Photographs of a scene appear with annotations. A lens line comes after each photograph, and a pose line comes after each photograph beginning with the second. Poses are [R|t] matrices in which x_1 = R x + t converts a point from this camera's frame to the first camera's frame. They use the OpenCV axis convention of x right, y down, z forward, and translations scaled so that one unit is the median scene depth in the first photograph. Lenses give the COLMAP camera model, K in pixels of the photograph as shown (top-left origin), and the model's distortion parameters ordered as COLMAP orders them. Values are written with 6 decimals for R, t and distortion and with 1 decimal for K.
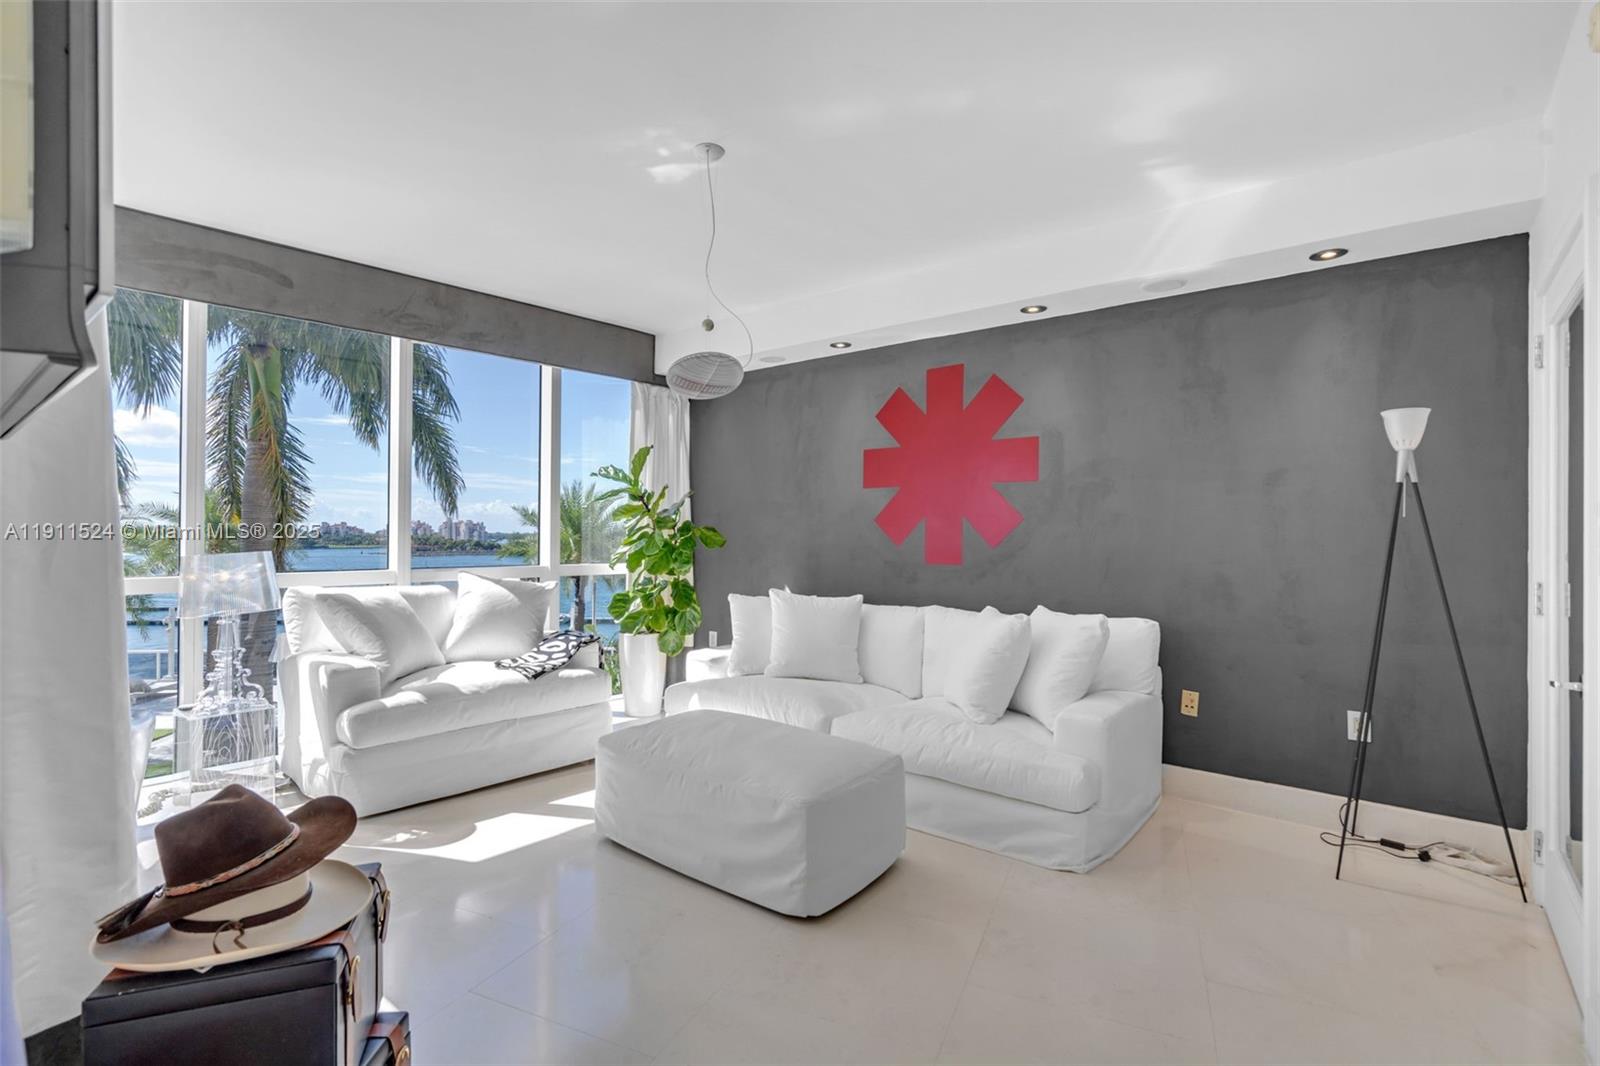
lens RADIAL K [[752.4, 0, 800.0], [0, 752.4, 533.0], [0, 0, 1]] dist [-0.000106, -0.000130]
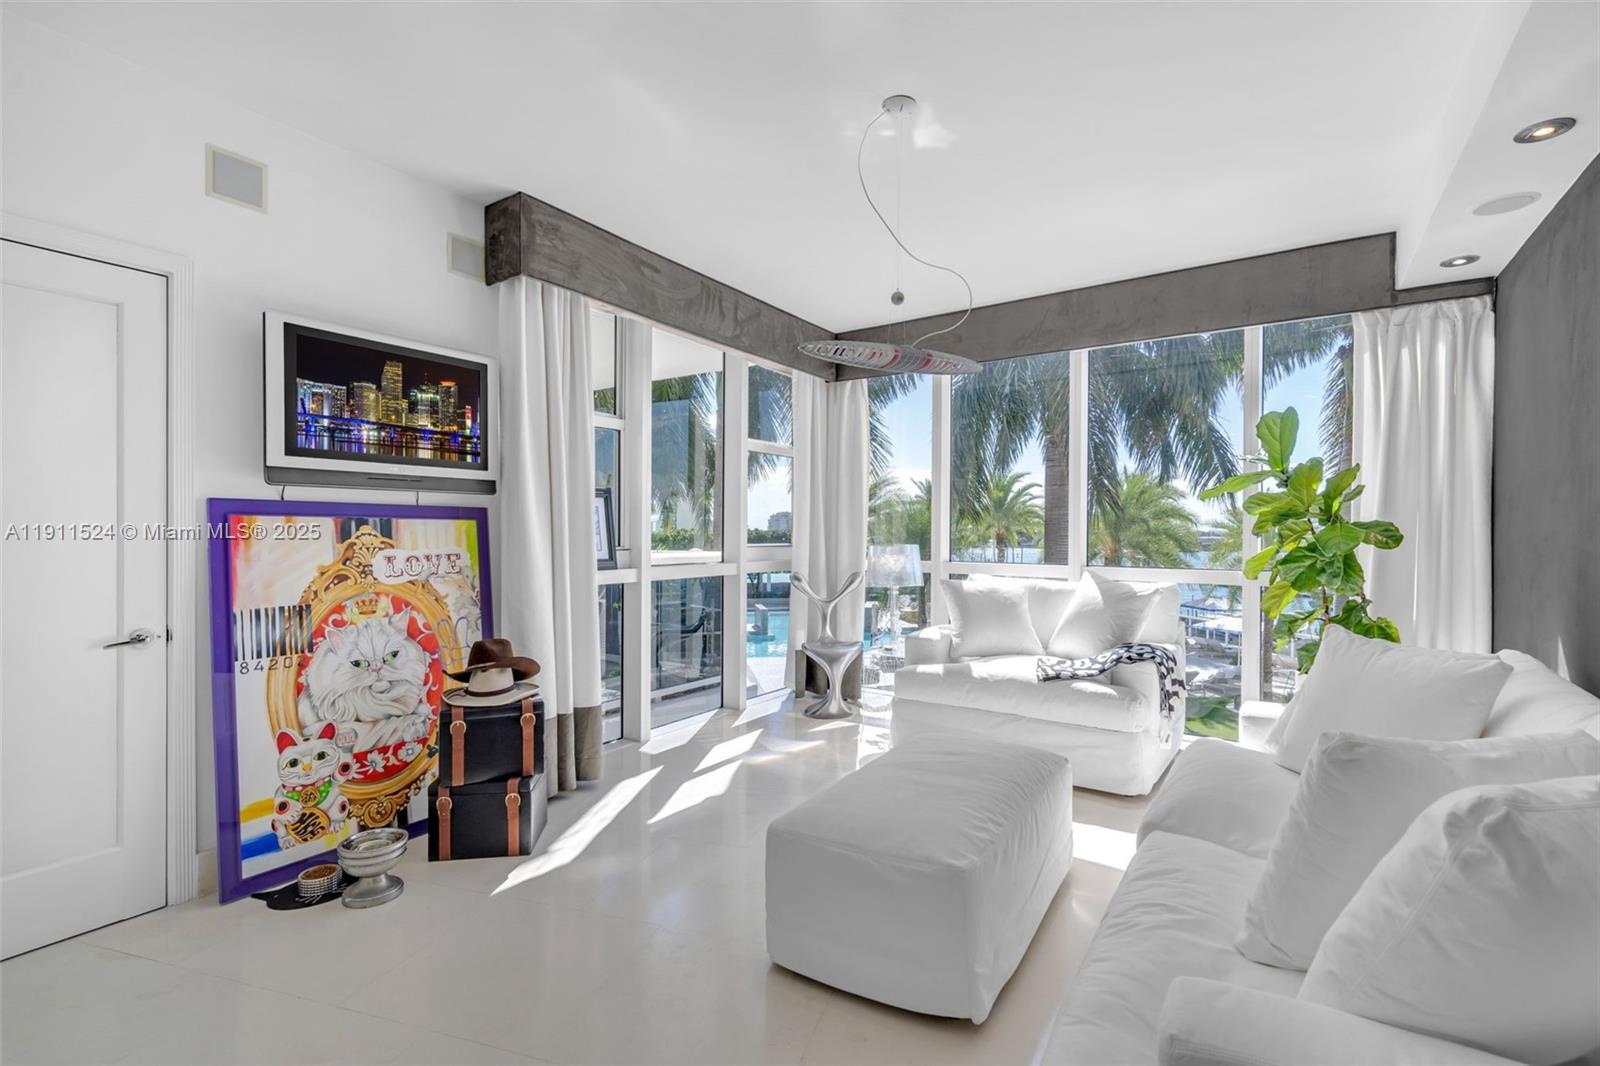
lens RADIAL K [[752.4, 0, 800.0], [0, 752.4, 533.0], [0, 0, 1]] dist [-0.000106, -0.000130]
pose [[0.124642, 0.001493, -0.992201, 0.572119], [-0.006147, 0.999981, 0.000733, 0.004838], [0.992183, 0.006008, 0.124649, 0.578951]]
